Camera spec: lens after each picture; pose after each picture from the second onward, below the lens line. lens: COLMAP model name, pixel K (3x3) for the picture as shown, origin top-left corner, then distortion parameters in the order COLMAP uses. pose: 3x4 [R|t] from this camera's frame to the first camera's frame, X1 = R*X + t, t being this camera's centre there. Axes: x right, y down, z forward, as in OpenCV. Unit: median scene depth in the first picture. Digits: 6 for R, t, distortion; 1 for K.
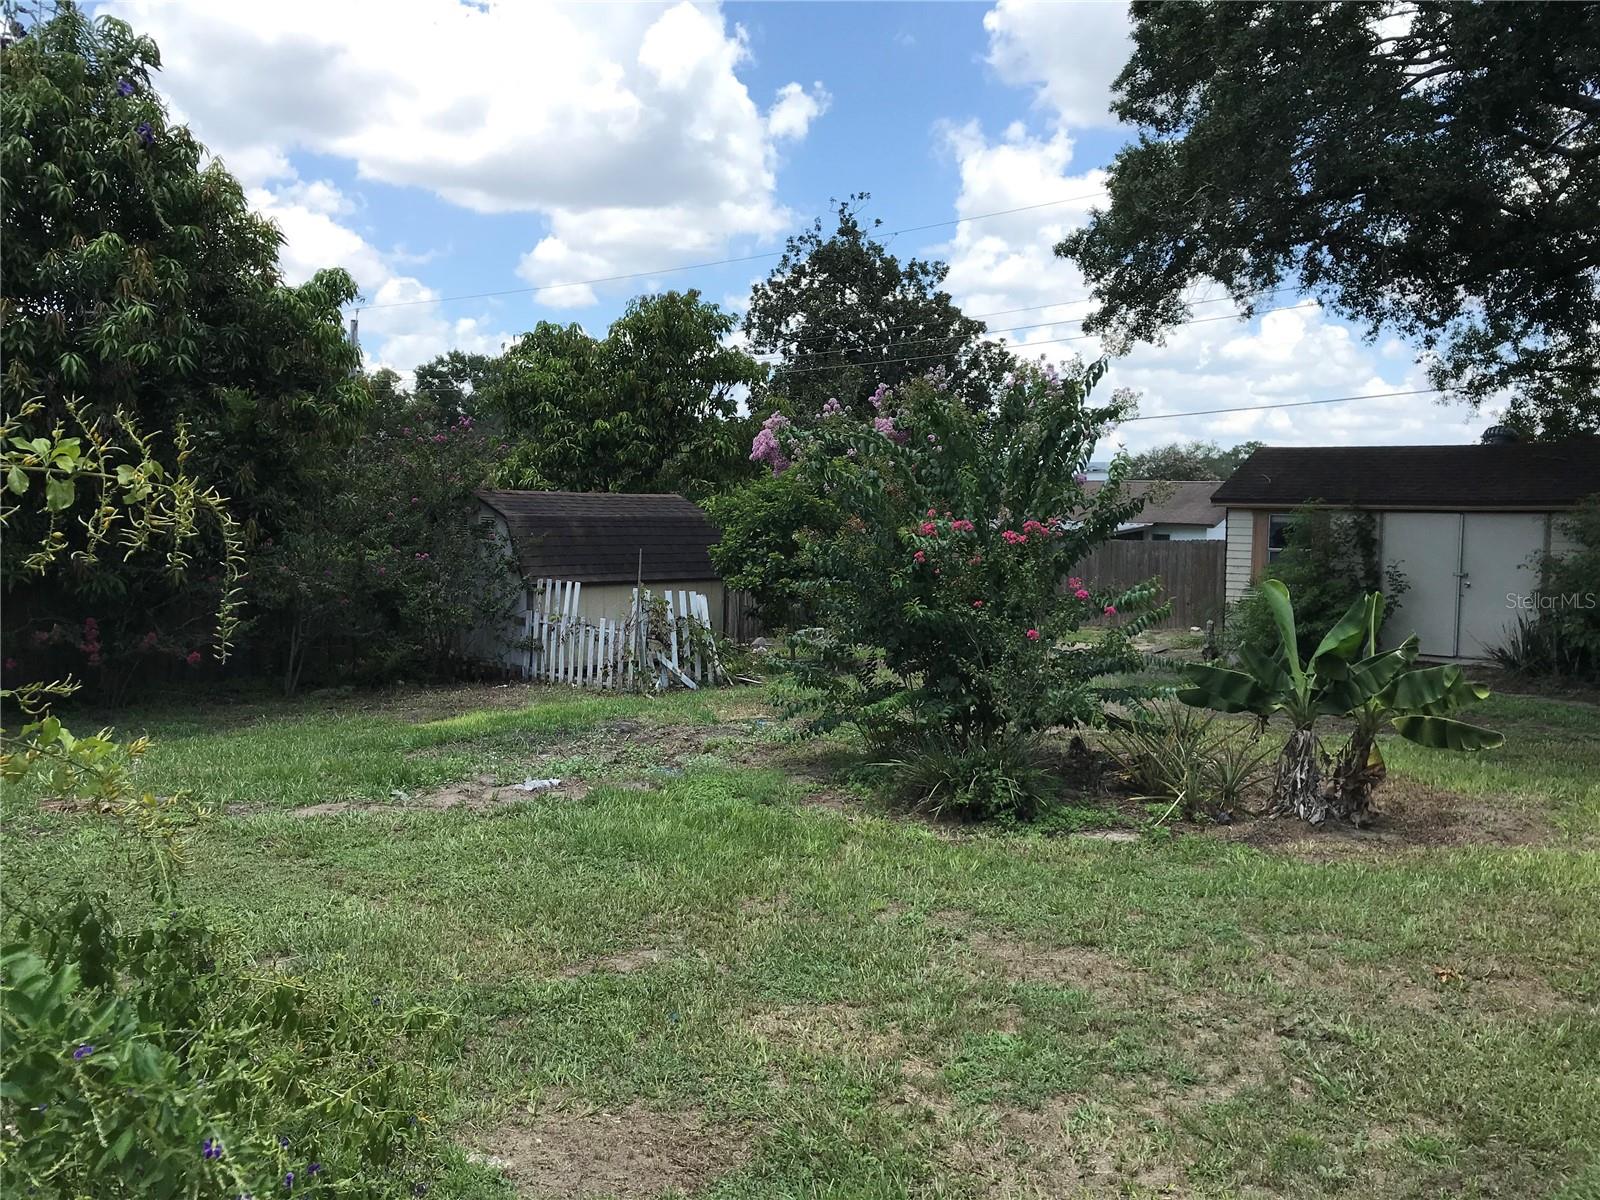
lens RADIAL K [[1307.7, 0, 802.6], [0, 1307.7, 594.6], [0, 0, 1]] dist [0.025221, -0.013285]
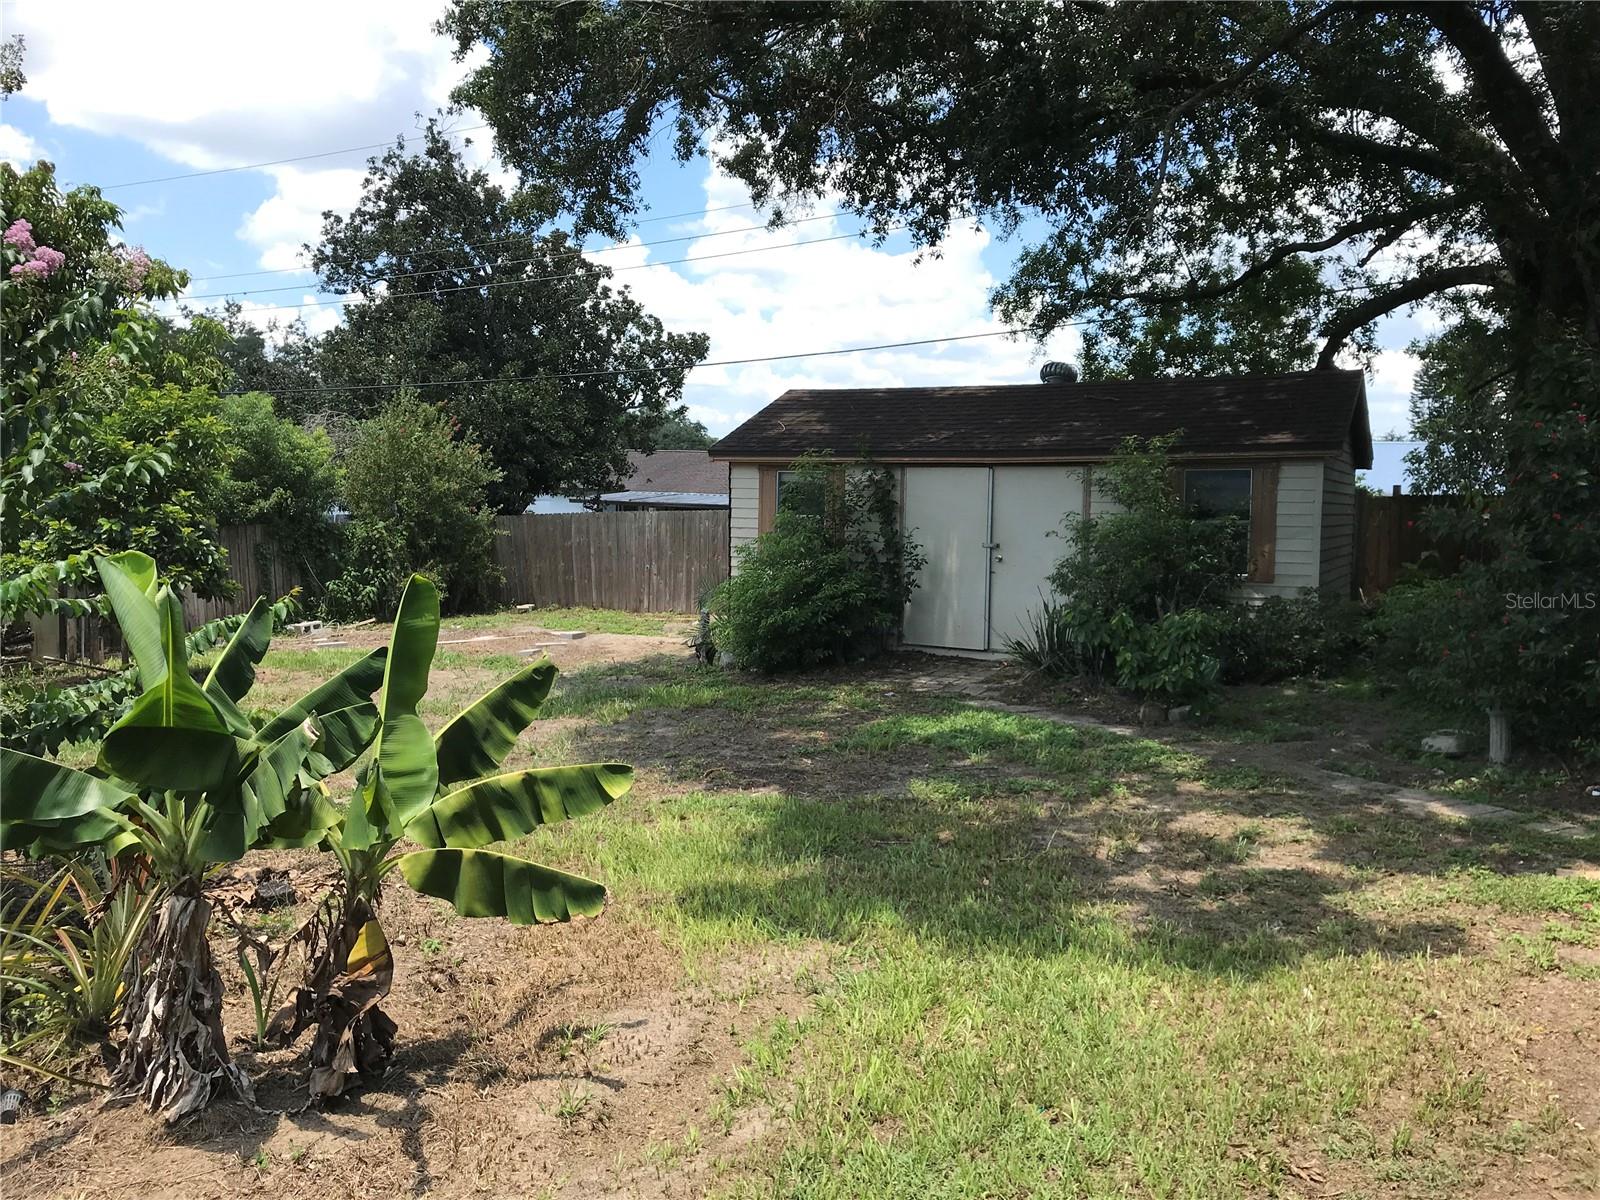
lens RADIAL K [[1307.7, 0, 802.6], [0, 1307.7, 594.6], [0, 0, 1]] dist [0.025221, -0.013285]
pose [[0.982958, -0.018588, 0.182887, 0.218668], [0.015520, 0.999714, 0.018193, -0.001758], [-0.183173, -0.015045, 0.982966, 0.225847]]
